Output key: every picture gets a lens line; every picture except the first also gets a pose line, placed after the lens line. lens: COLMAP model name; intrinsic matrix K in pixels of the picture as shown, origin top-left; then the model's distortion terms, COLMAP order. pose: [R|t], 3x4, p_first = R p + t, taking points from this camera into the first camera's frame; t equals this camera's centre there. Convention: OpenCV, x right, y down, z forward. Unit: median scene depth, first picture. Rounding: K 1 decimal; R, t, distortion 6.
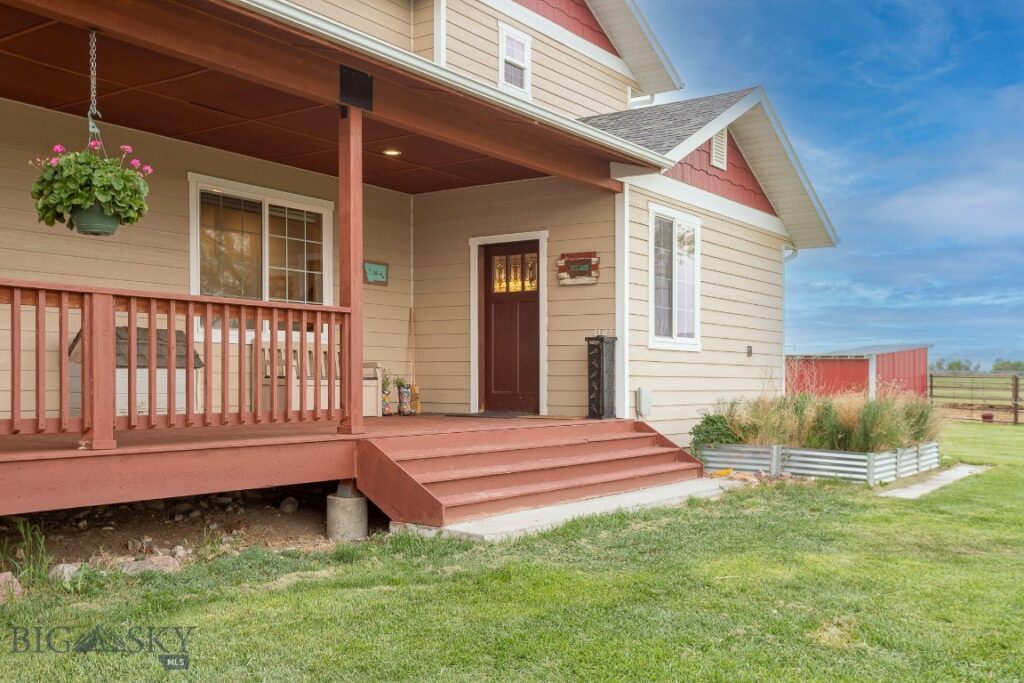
lens RADIAL K [[1023.2, 0, 514.0], [0, 1023.2, 374.1], [0, 0, 1]] dist [0.012121, 0.000109]
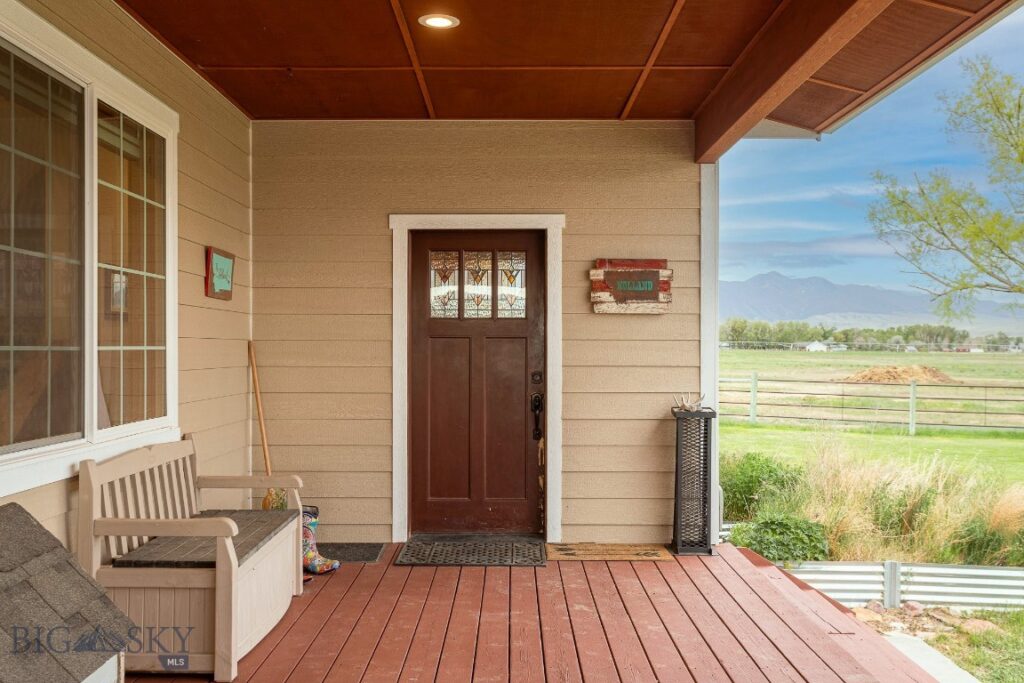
lens RADIAL K [[988.8, 0, 512.0], [0, 988.8, 341.5], [0, 0, 1]] dist [0.007591, 0.003944]
pose [[0.821244, -0.000637, 0.570577, -0.306813], [-0.000106, 0.999999, 0.001268, -0.072382], [-0.570577, -0.001102, 0.821243, 0.578403]]
